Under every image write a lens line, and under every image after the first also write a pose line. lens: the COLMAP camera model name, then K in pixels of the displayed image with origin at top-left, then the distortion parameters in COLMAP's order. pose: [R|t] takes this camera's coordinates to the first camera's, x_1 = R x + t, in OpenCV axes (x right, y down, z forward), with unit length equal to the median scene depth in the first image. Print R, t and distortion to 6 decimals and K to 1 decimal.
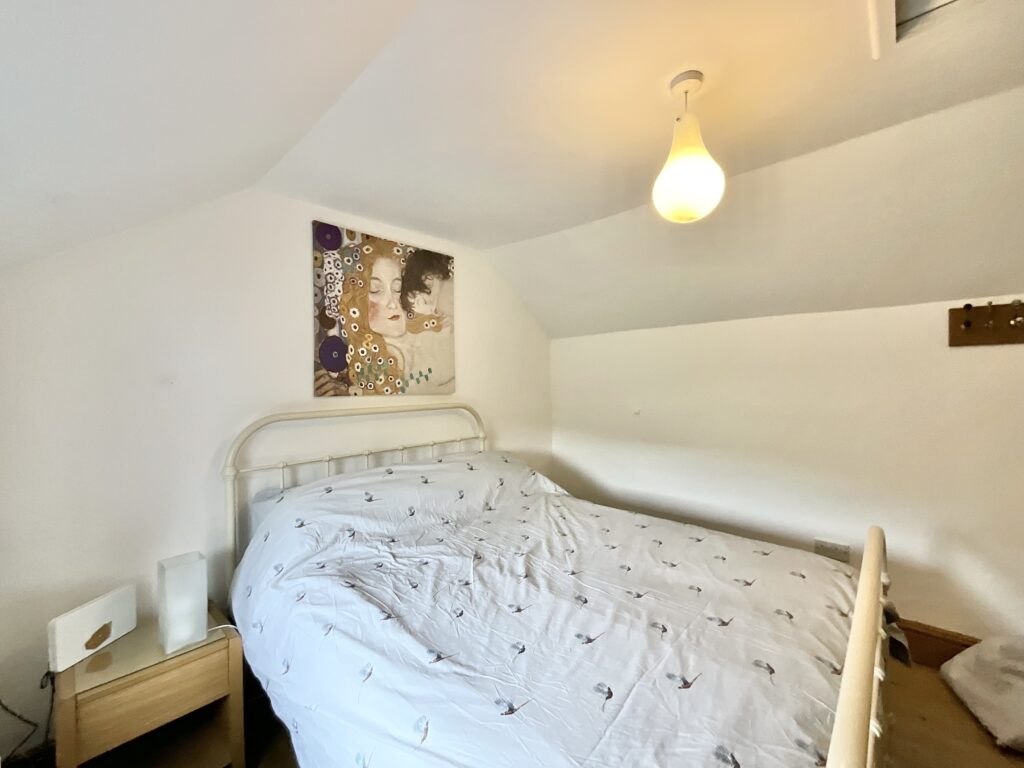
lens RADIAL K [[415.1, 0, 510.7], [0, 415.1, 384.2], [0, 0, 1]] dist [-0.008087, 0.001022]
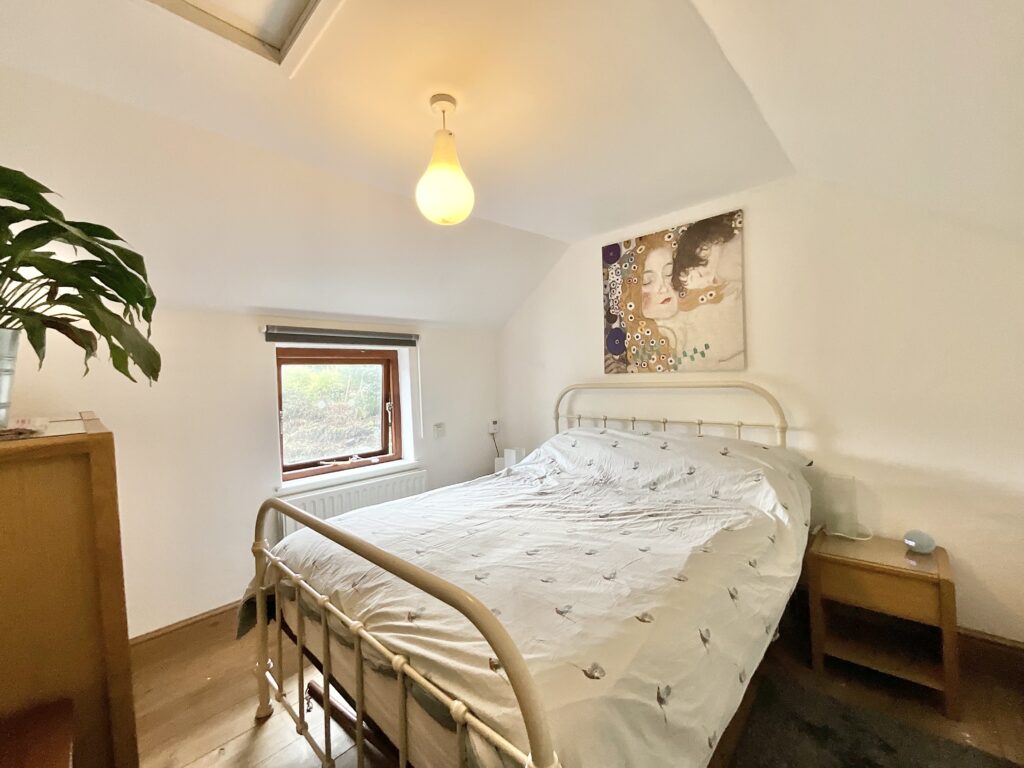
lens RADIAL K [[415.1, 0, 511.1], [0, 415.1, 383.1], [0, 0, 1]] dist [-0.008087, 0.001022]
pose [[-0.004506, 0.025142, -0.999674, 0.889062], [0.026993, 0.999323, 0.025012, 0.017786], [0.999625, -0.026872, -0.005181, 0.654187]]
